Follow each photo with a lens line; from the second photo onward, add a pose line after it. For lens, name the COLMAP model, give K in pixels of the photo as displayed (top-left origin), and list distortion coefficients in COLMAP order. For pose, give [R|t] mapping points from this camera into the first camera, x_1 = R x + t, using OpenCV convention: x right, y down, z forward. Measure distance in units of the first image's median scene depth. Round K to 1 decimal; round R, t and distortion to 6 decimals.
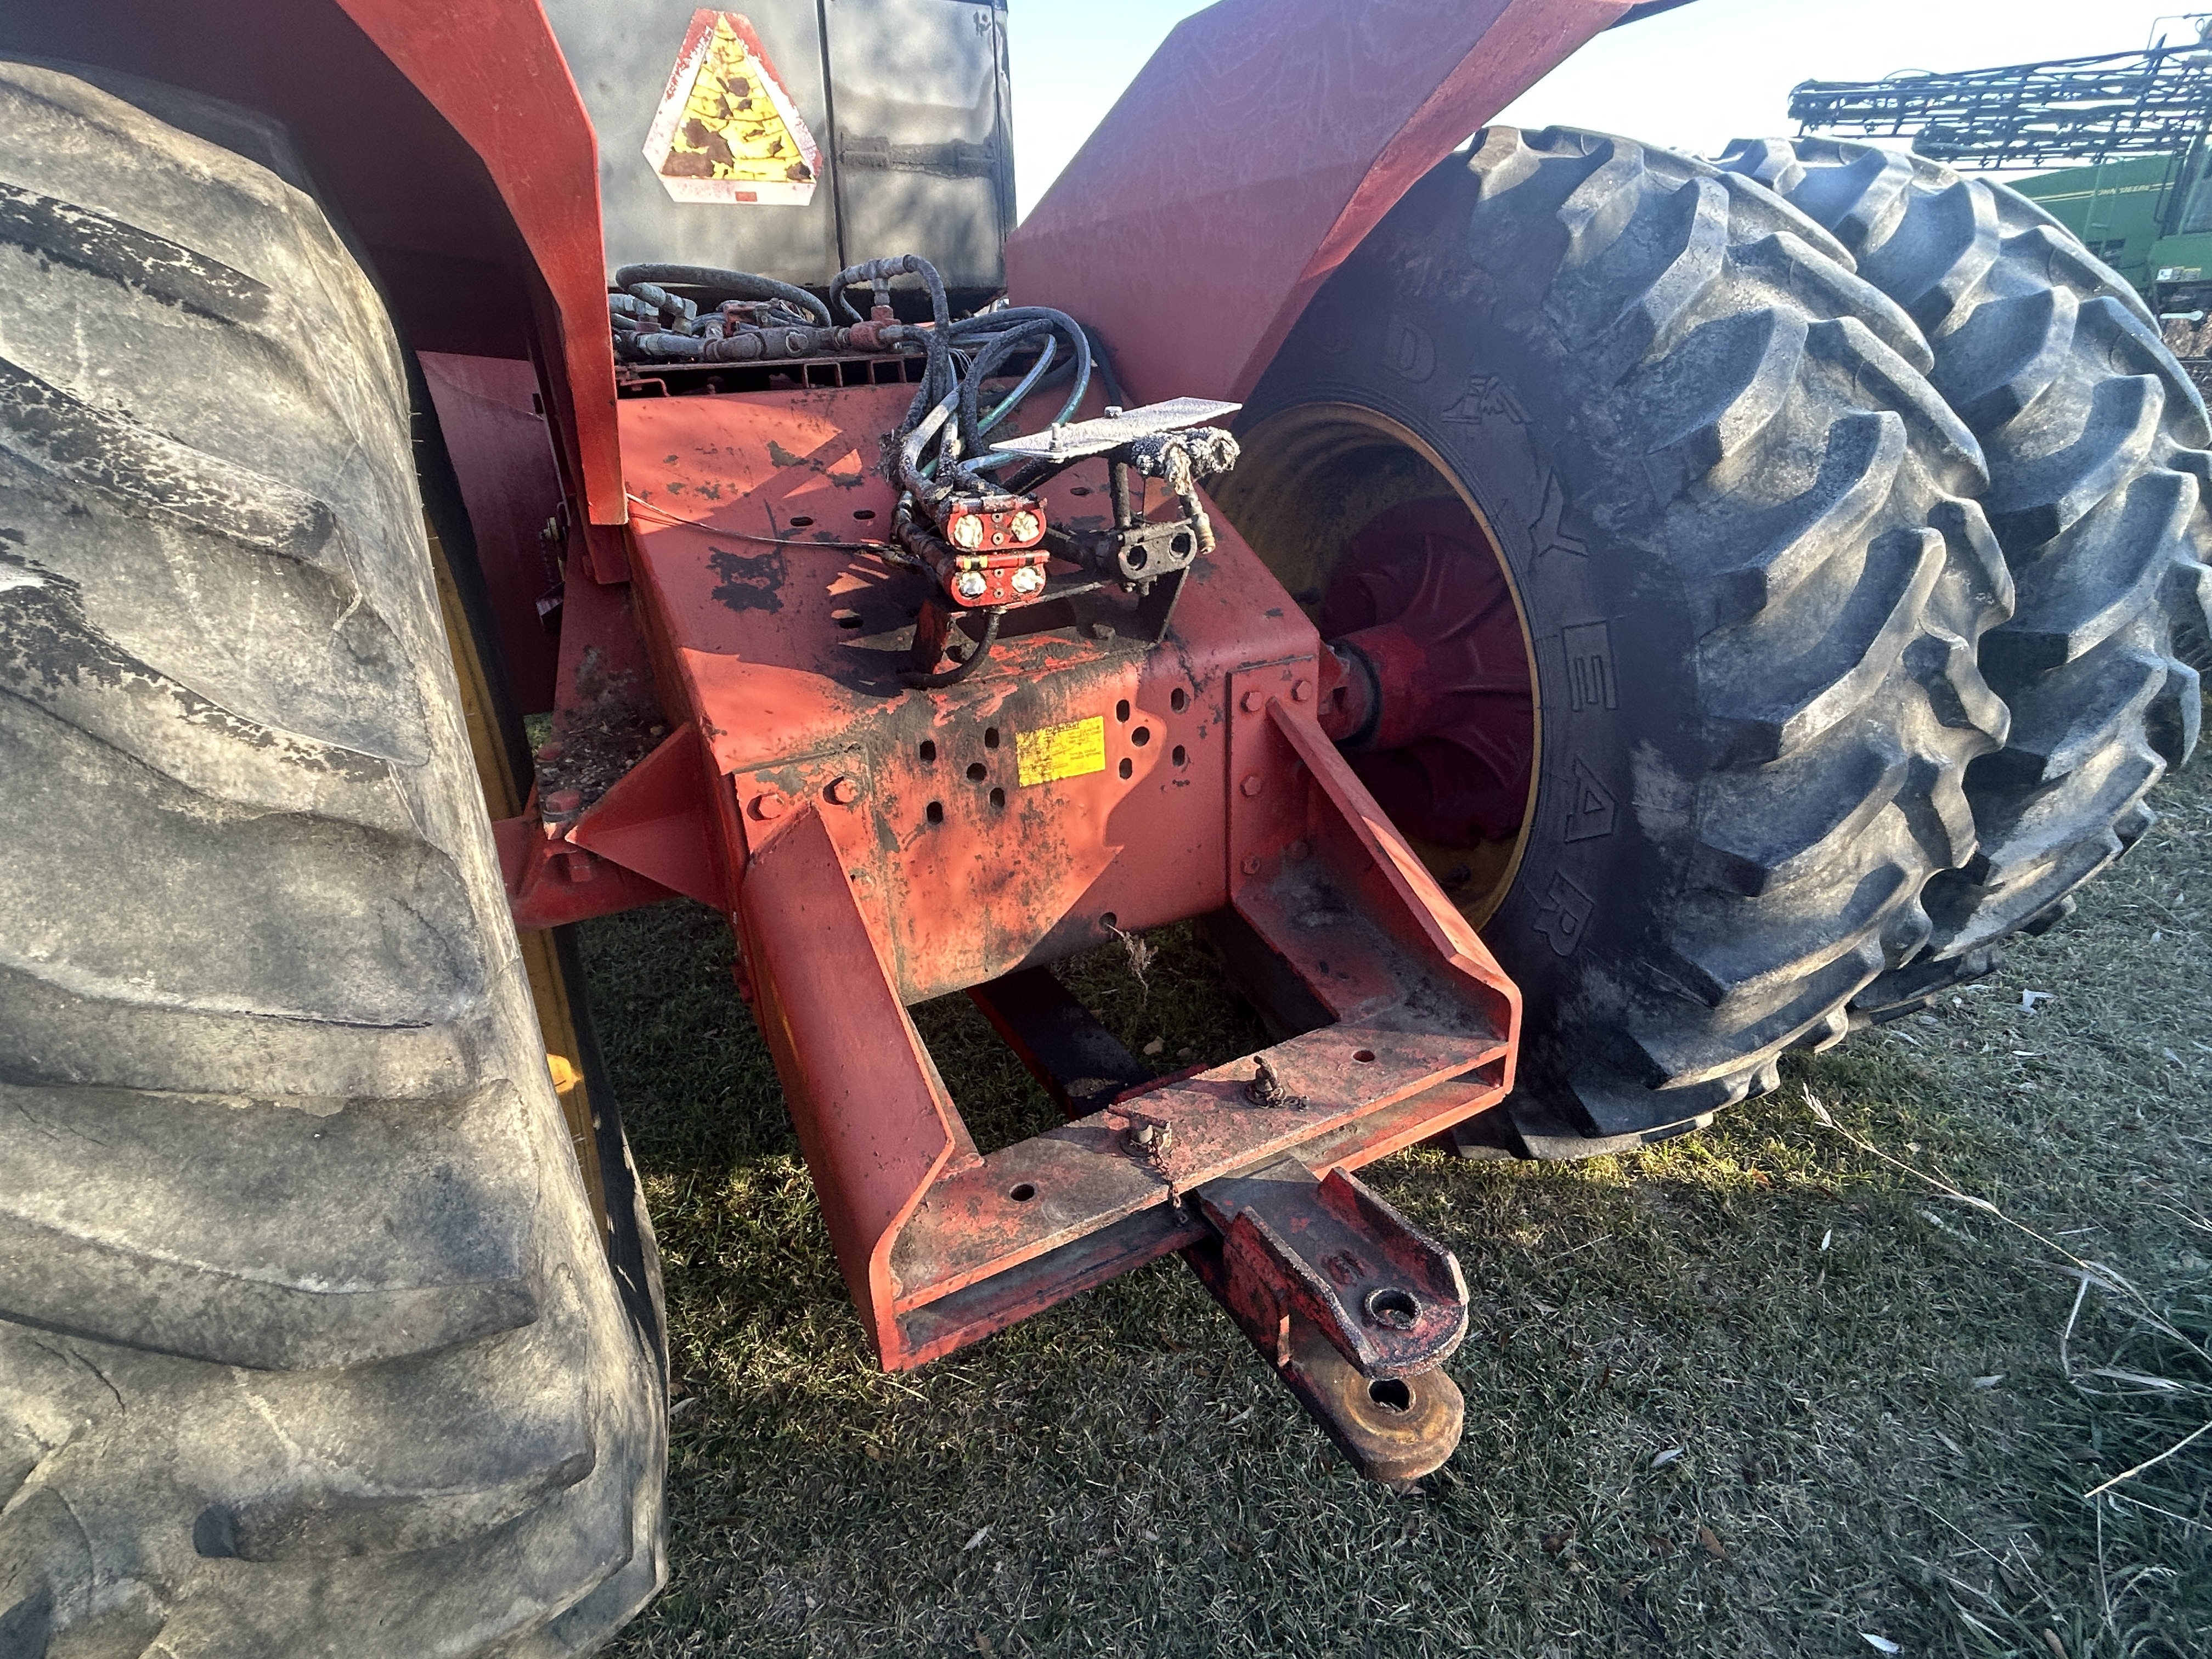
lens RADIAL K [[1107.5, 0, 1106.0], [0, 1107.5, 829.5], [0, 0, 1]] dist [-0.001253, 0.001478]
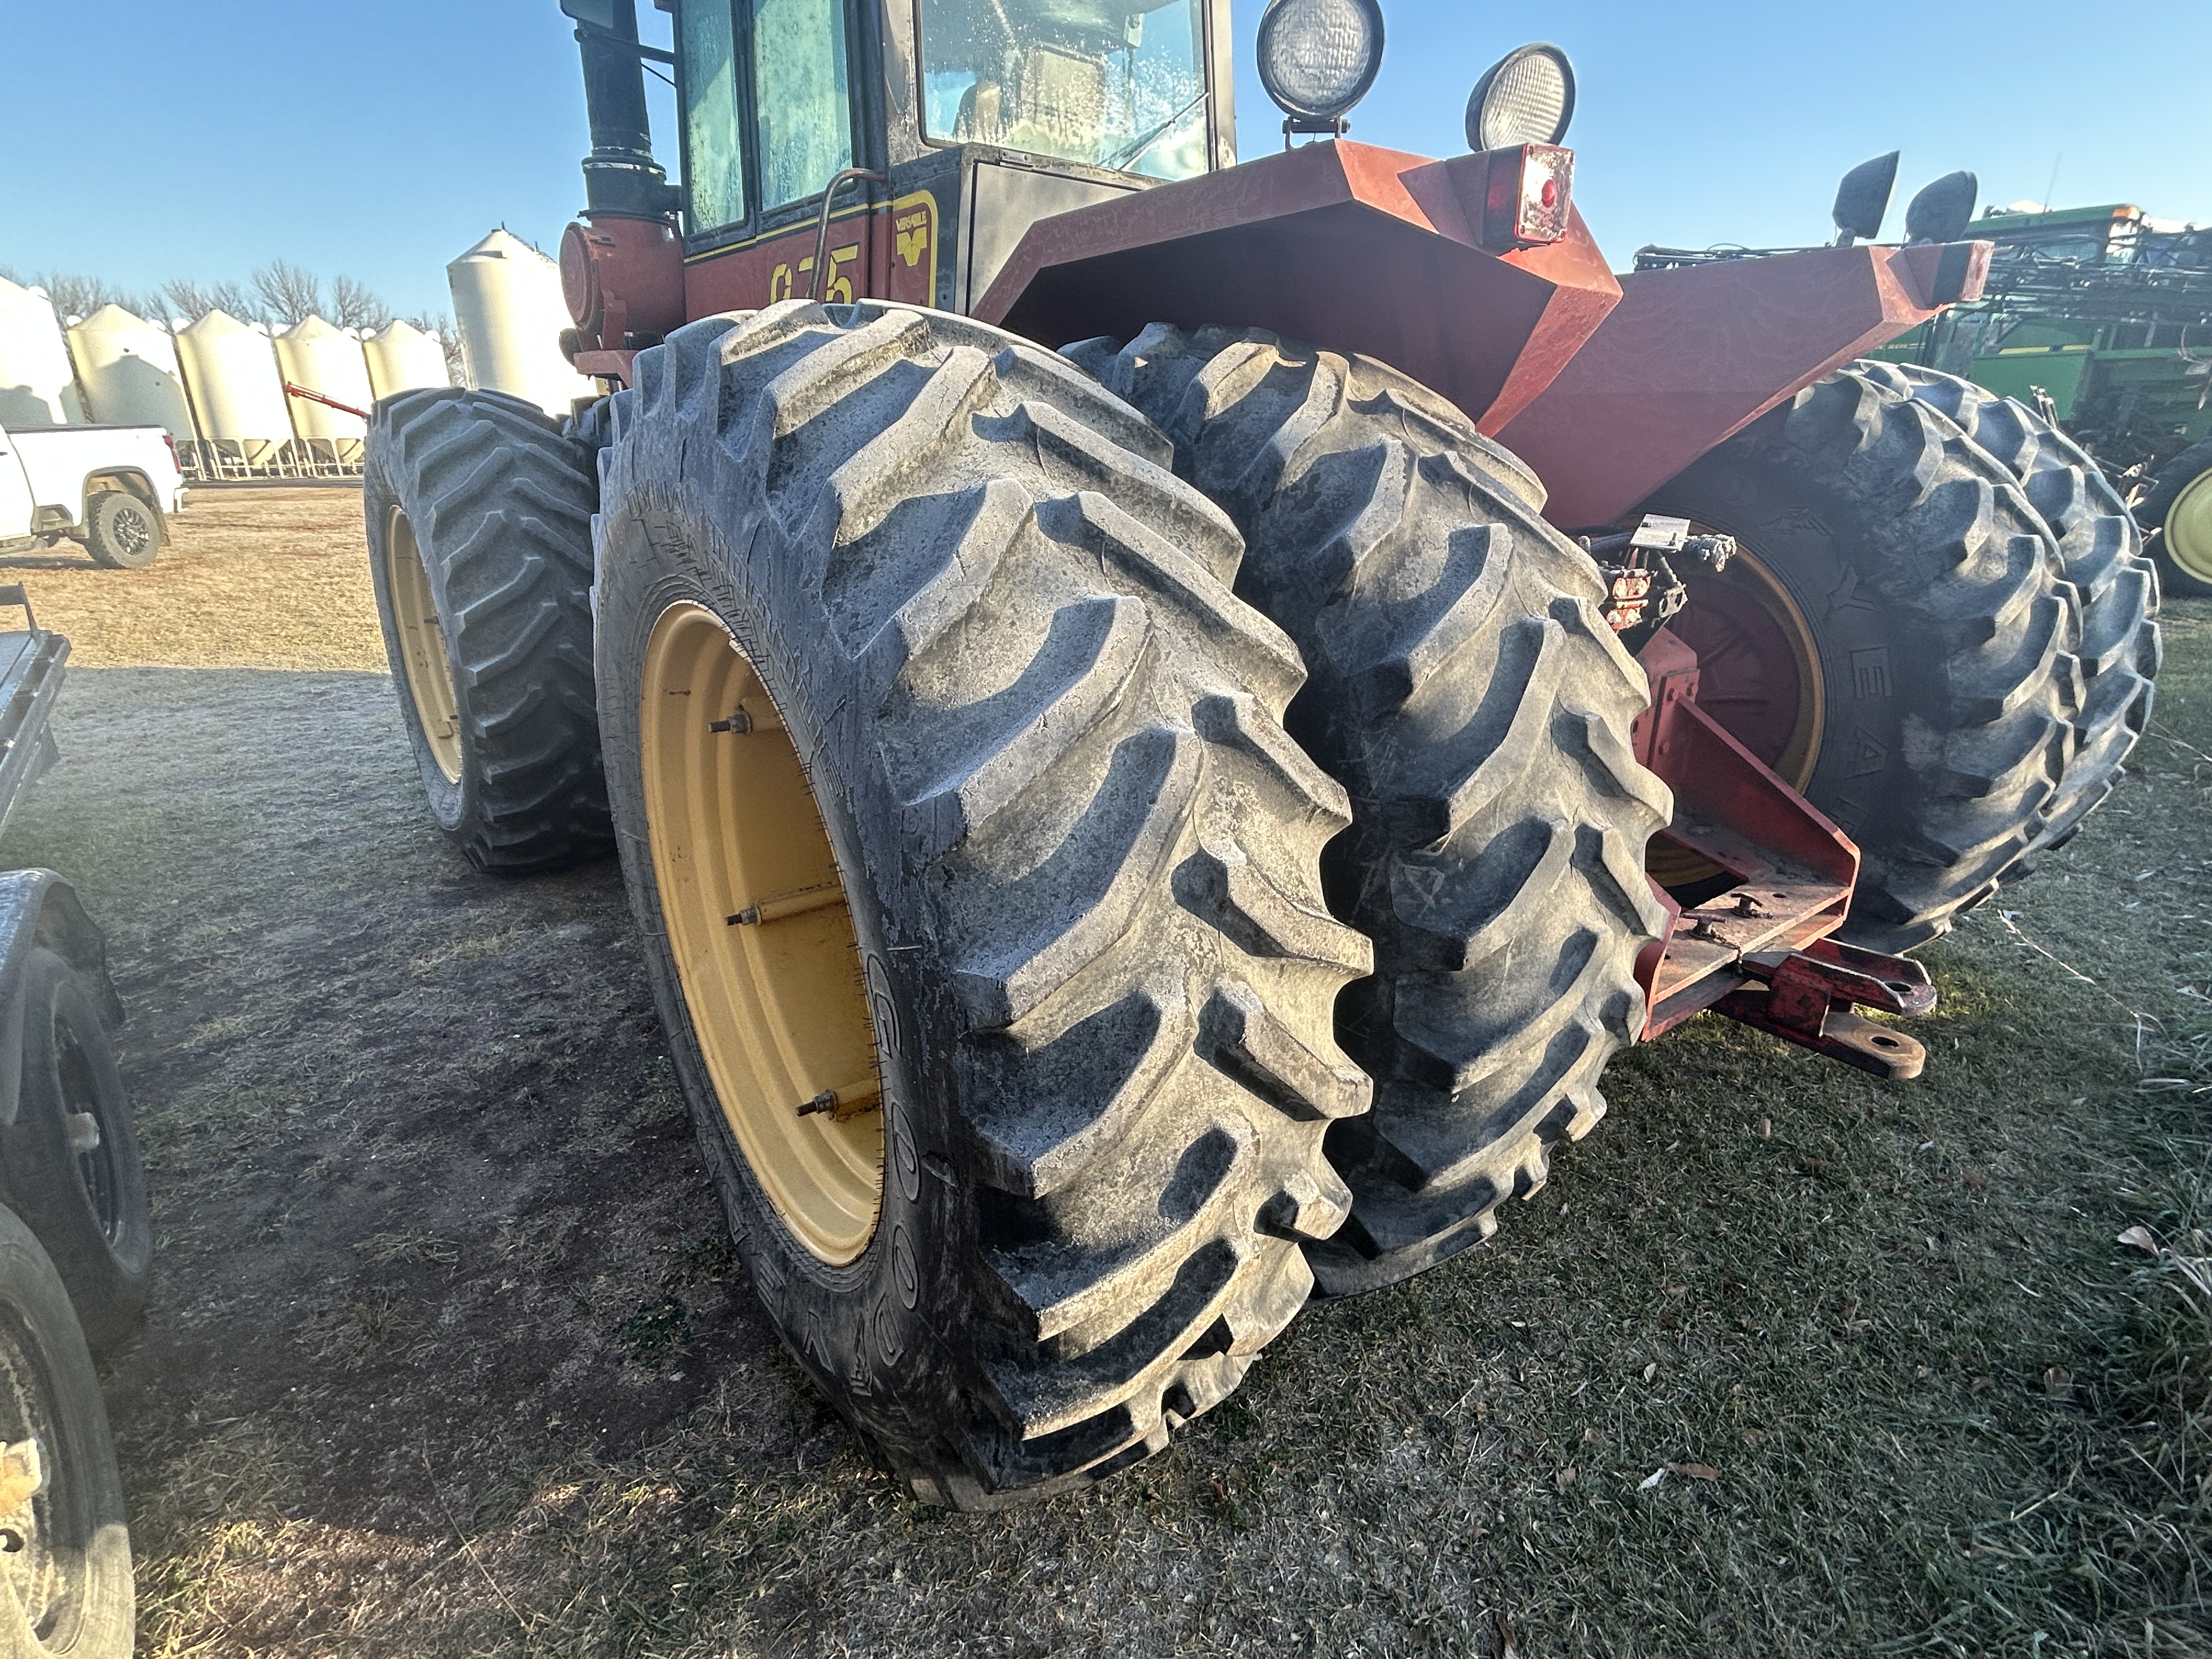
lens RADIAL K [[1107.5, 0, 1106.0], [0, 1107.5, 829.5], [0, 0, 1]] dist [-0.001253, 0.001478]
pose [[0.989635, -0.012180, 0.143087, -1.005450], [0.021290, 0.997830, -0.062311, 0.180846], [-0.142018, 0.064711, 0.987747, -0.532166]]
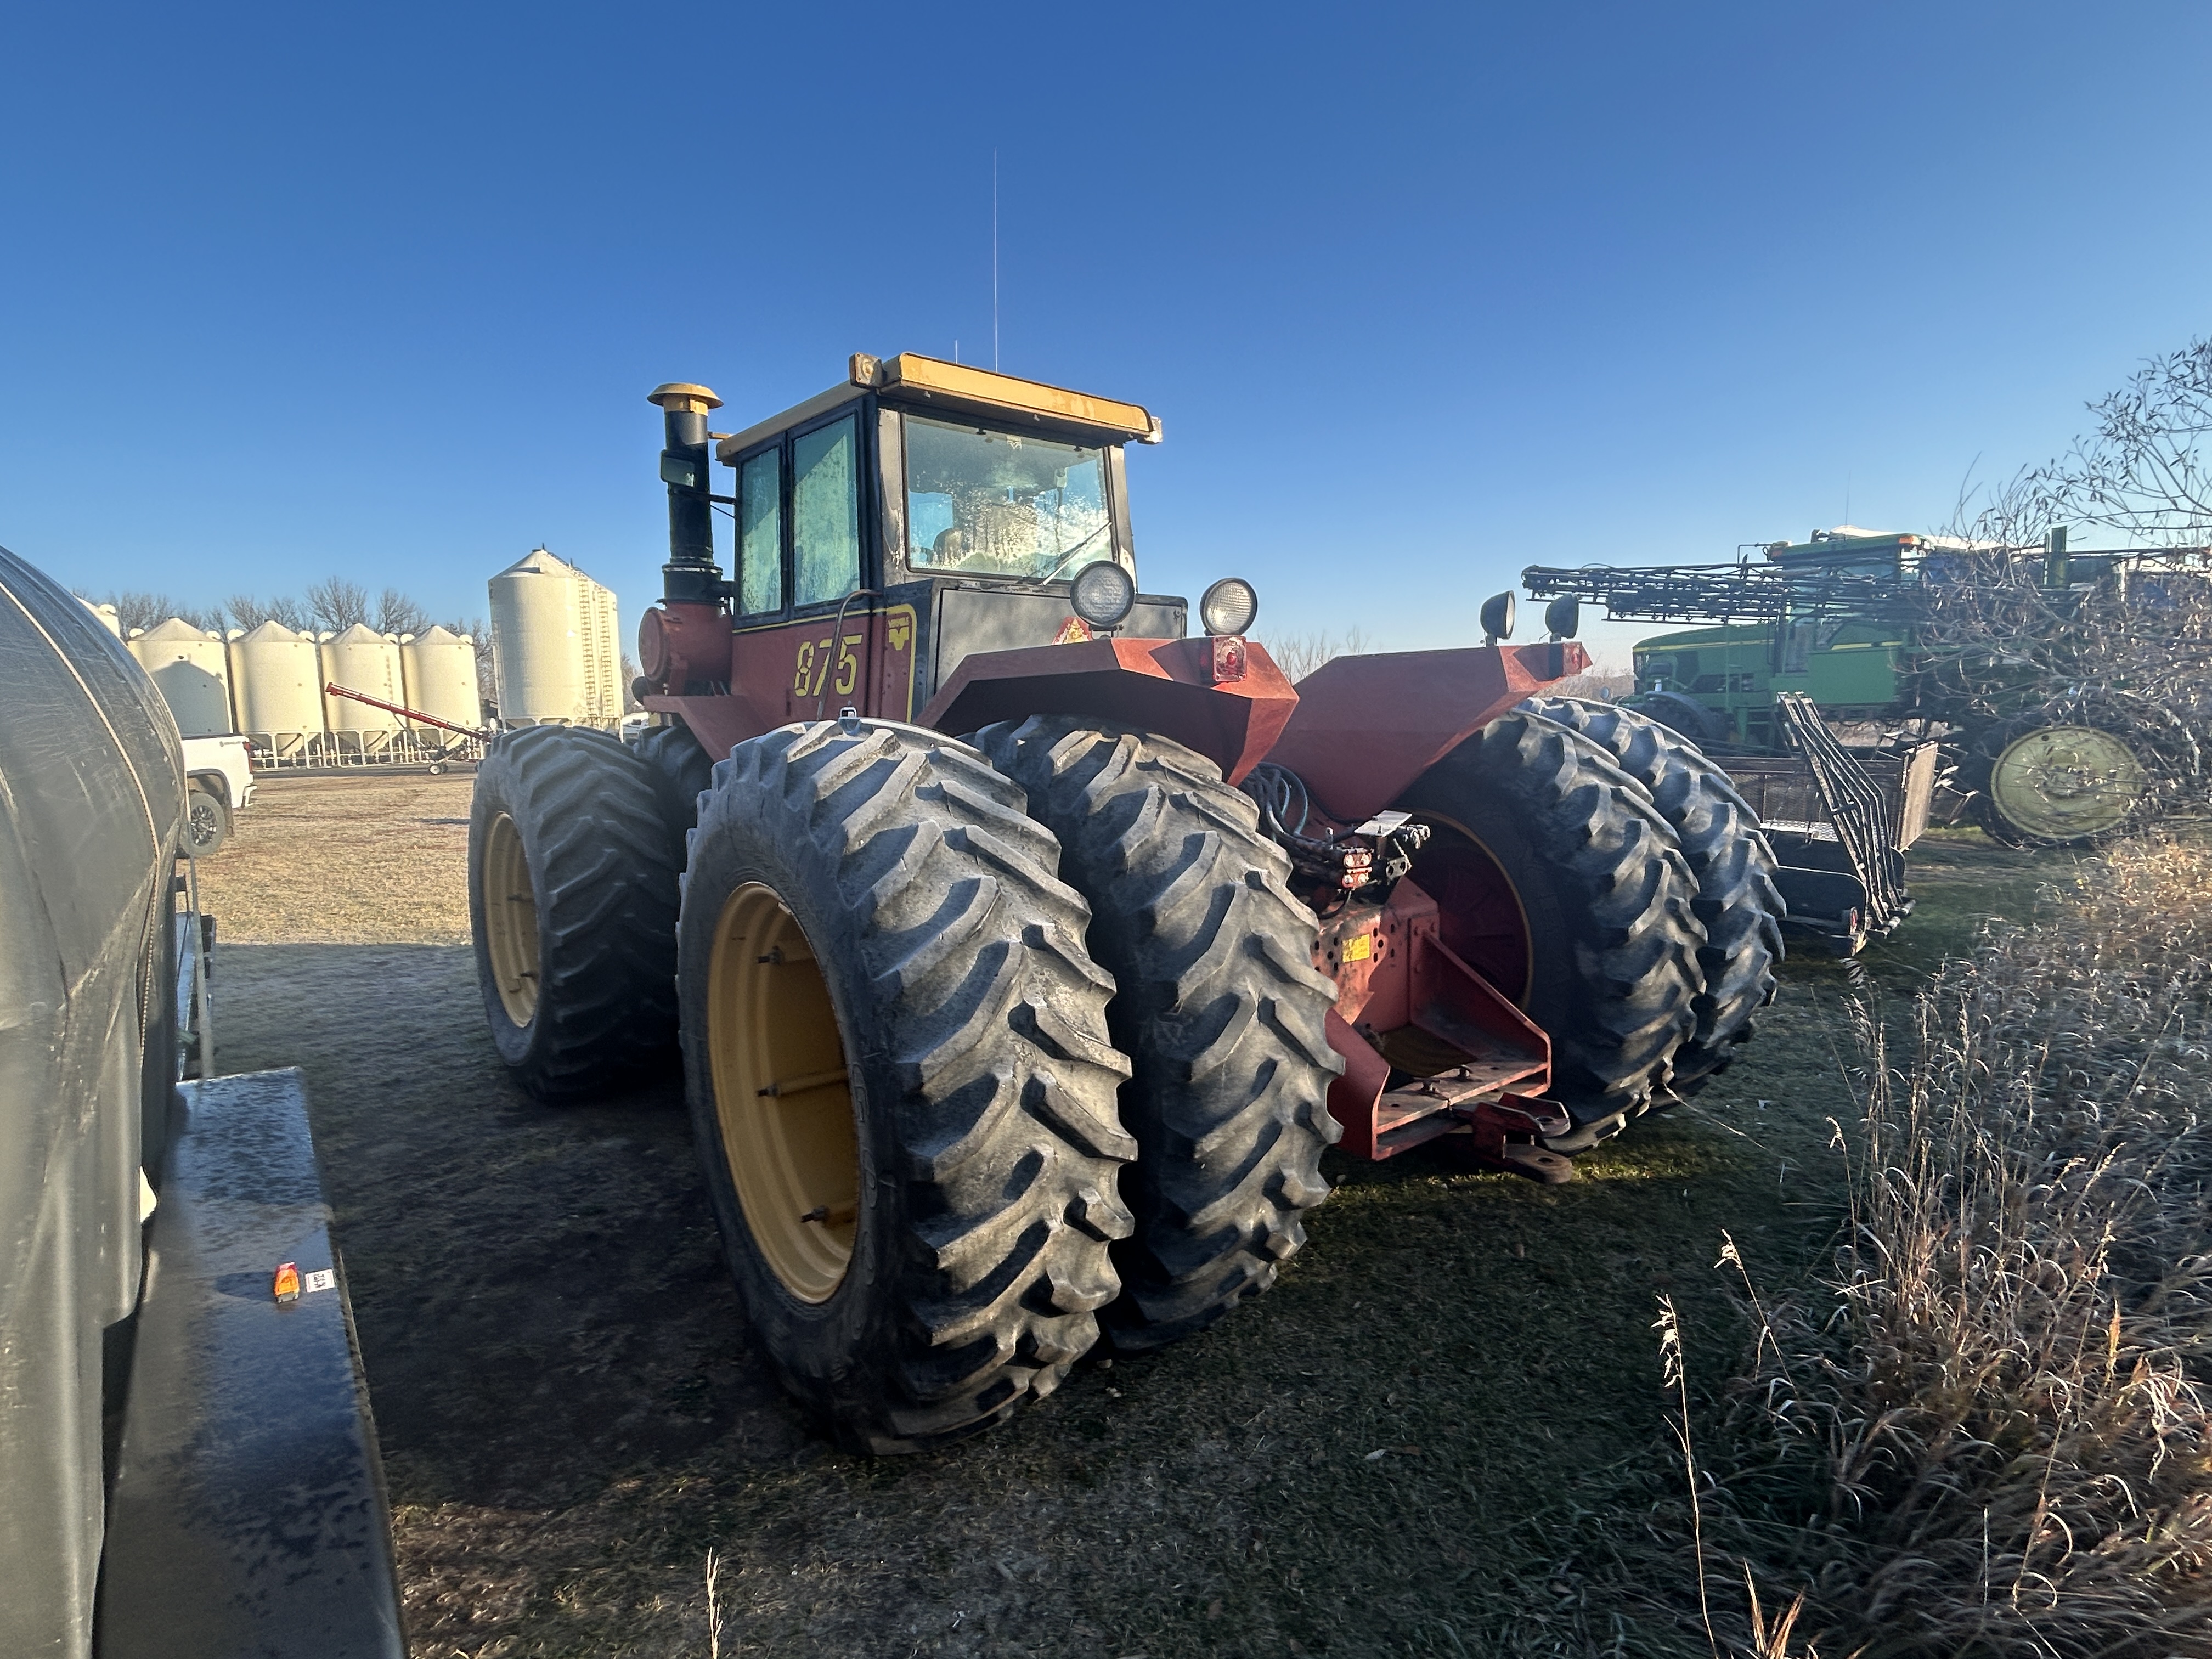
lens RADIAL K [[1107.5, 0, 1106.0], [0, 1107.5, 829.5], [0, 0, 1]] dist [-0.001253, 0.001478]
pose [[0.988585, 0.002720, 0.150640, -0.948815], [0.042342, 0.954525, -0.295107, 0.373626], [-0.144592, 0.298117, 0.943514, -1.293470]]
